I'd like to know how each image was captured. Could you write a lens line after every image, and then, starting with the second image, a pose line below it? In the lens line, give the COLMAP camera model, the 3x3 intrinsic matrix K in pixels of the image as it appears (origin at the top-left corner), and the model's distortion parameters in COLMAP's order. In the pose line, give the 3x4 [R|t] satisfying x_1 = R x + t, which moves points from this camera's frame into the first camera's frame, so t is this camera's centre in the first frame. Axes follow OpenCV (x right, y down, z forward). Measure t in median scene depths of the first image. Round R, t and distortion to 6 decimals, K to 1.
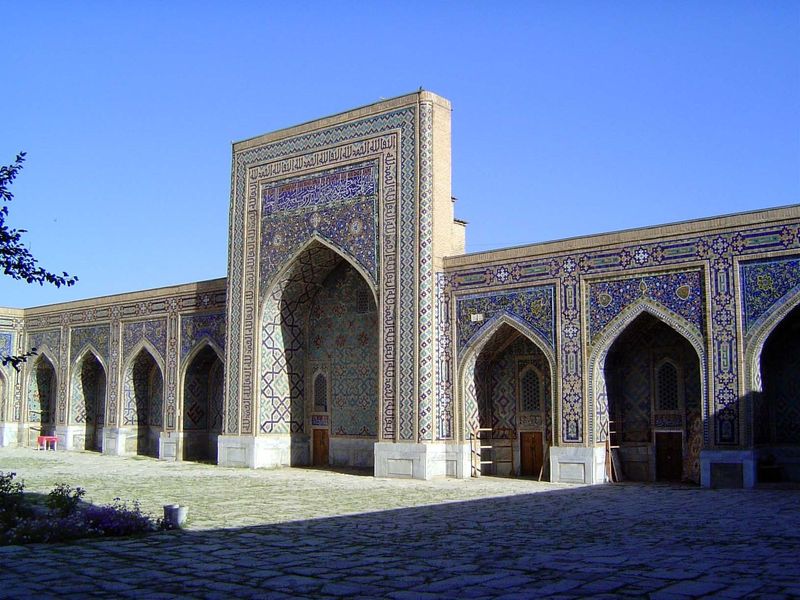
lens RADIAL K [[908.3, 0, 400.8], [0, 908.3, 298.6], [0, 0, 1]] dist [-0.121977, 0.000000]
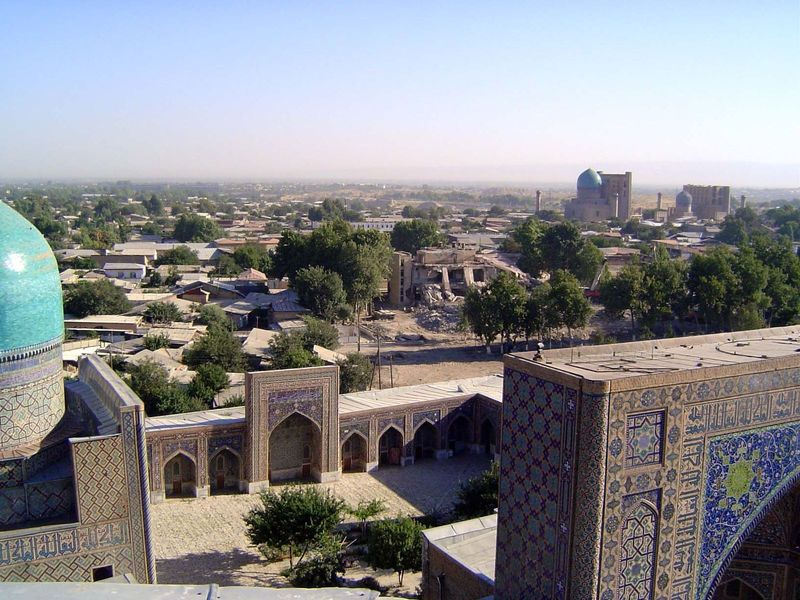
lens RADIAL K [[908.3, 0, 396.9], [0, 908.3, 302.2], [0, 0, 1]] dist [-0.121977, 0.000000]
pose [[0.387820, -0.120164, 0.913869, -2.945504], [-0.125874, 0.975273, 0.181656, -1.113970], [-0.913100, -0.185482, 0.363104, -0.325469]]
